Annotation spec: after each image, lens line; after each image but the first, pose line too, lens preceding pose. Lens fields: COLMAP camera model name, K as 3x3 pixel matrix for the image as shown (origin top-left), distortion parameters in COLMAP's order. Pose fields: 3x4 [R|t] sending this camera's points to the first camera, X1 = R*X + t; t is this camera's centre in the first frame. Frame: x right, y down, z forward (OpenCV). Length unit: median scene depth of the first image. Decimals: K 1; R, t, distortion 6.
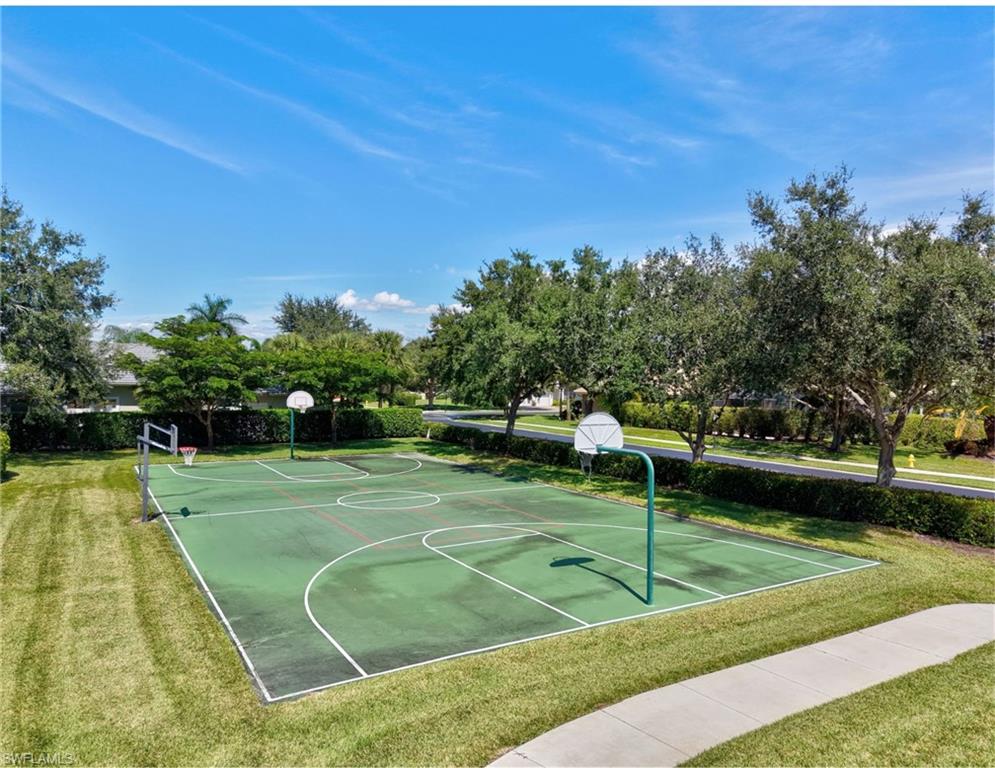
lens RADIAL K [[677.0, 0, 497.5], [0, 677.0, 384.0], [0, 0, 1]] dist [0.059375, -0.059284]
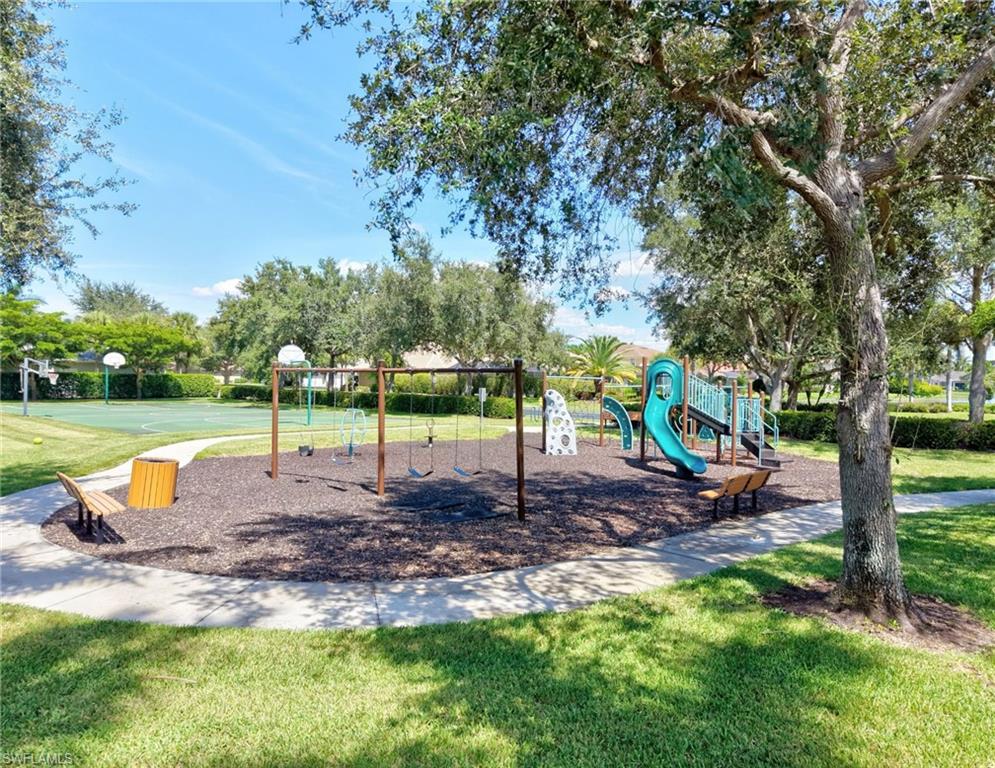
lens RADIAL K [[677.0, 0, 497.5], [0, 677.0, 384.0], [0, 0, 1]] dist [0.059375, -0.059284]
pose [[0.964001, -0.004204, 0.265864, 0.079629], [0.001862, 0.999957, 0.009060, 0.058065], [-0.265891, -0.008239, 0.963968, -0.495232]]
